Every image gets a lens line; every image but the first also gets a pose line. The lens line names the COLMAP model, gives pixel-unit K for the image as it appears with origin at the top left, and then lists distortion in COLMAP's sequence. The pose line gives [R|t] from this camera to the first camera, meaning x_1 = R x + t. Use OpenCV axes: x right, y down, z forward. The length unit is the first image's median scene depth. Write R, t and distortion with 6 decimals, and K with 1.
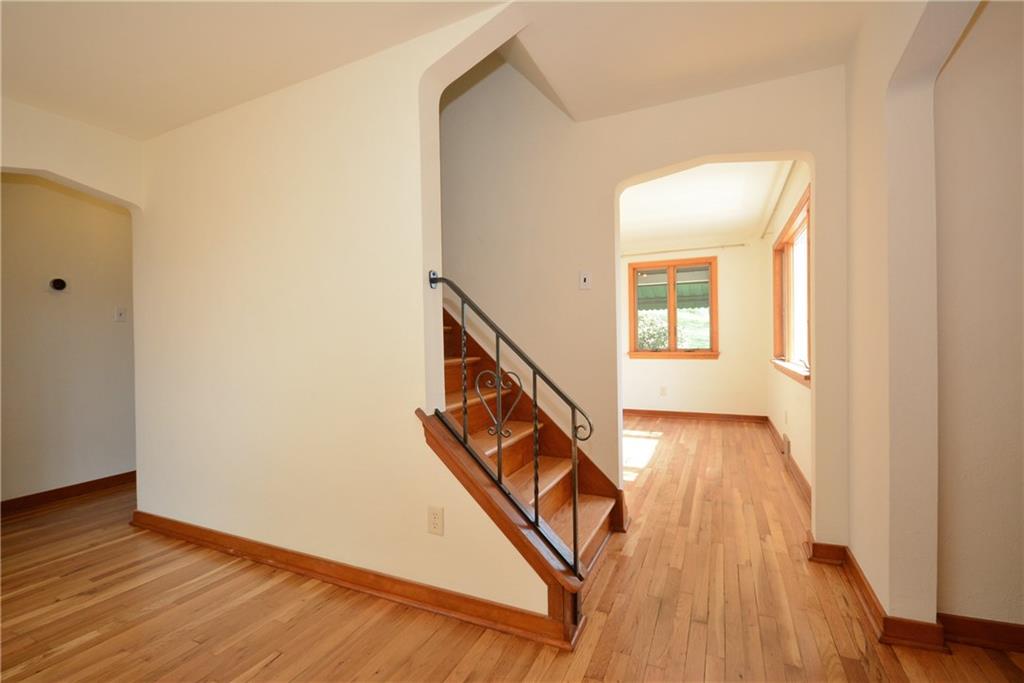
lens RADIAL K [[455.4, 0, 512.0], [0, 455.4, 341.5], [0, 0, 1]] dist [0.001422, -0.008488]
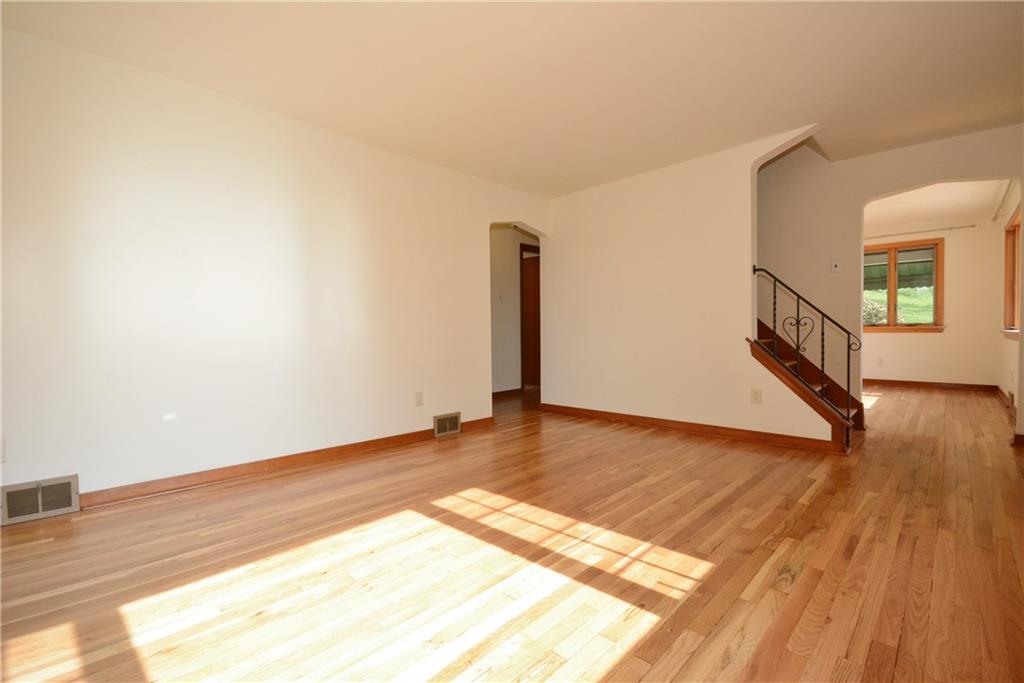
lens RADIAL K [[455.4, 0, 512.0], [0, 455.4, 341.5], [0, 0, 1]] dist [0.001422, -0.008488]
pose [[0.944167, 0.013989, -0.329170, -0.196628], [-0.005760, 0.999646, 0.025962, 0.046926], [0.329417, -0.022616, 0.943914, -0.435585]]
